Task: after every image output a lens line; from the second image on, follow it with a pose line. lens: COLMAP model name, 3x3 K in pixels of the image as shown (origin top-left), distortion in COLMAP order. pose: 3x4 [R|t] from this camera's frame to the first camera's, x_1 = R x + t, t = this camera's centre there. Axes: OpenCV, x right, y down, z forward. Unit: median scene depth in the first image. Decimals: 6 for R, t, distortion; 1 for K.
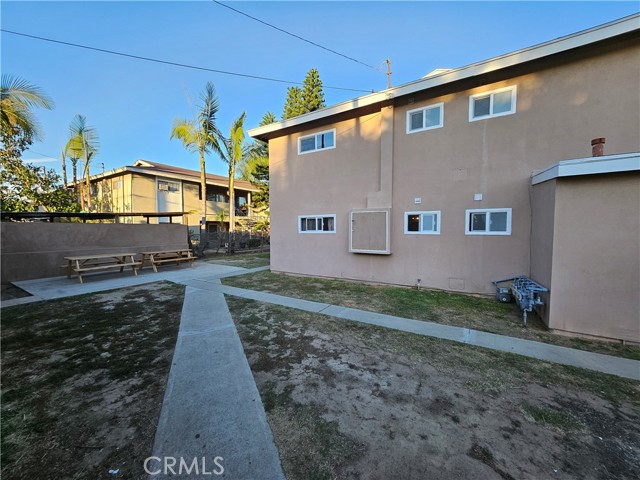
lens RADIAL K [[252.6, 0, 320.0], [0, 252.6, 240.0], [0, 0, 1]] dist [0.001921, 0.000516]
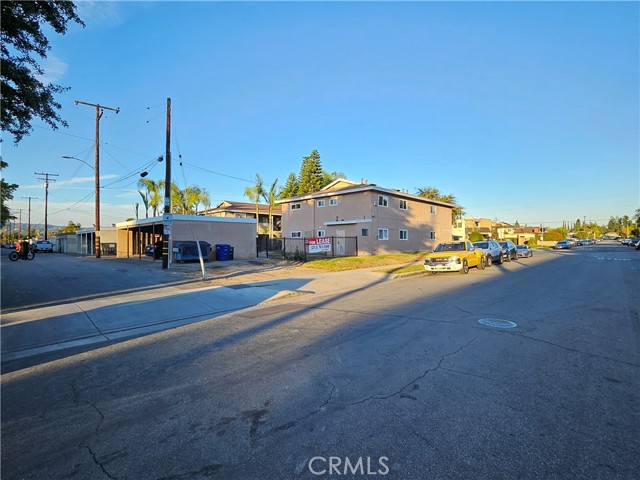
lens RADIAL K [[252.6, 0, 320.0], [0, 252.6, 240.0], [0, 0, 1]] dist [0.001921, 0.000516]
pose [[0.984290, -0.011125, -0.176206, 1.279578], [0.004081, 0.999180, -0.040292, 0.185381], [0.176510, 0.038940, 0.983528, -2.964246]]
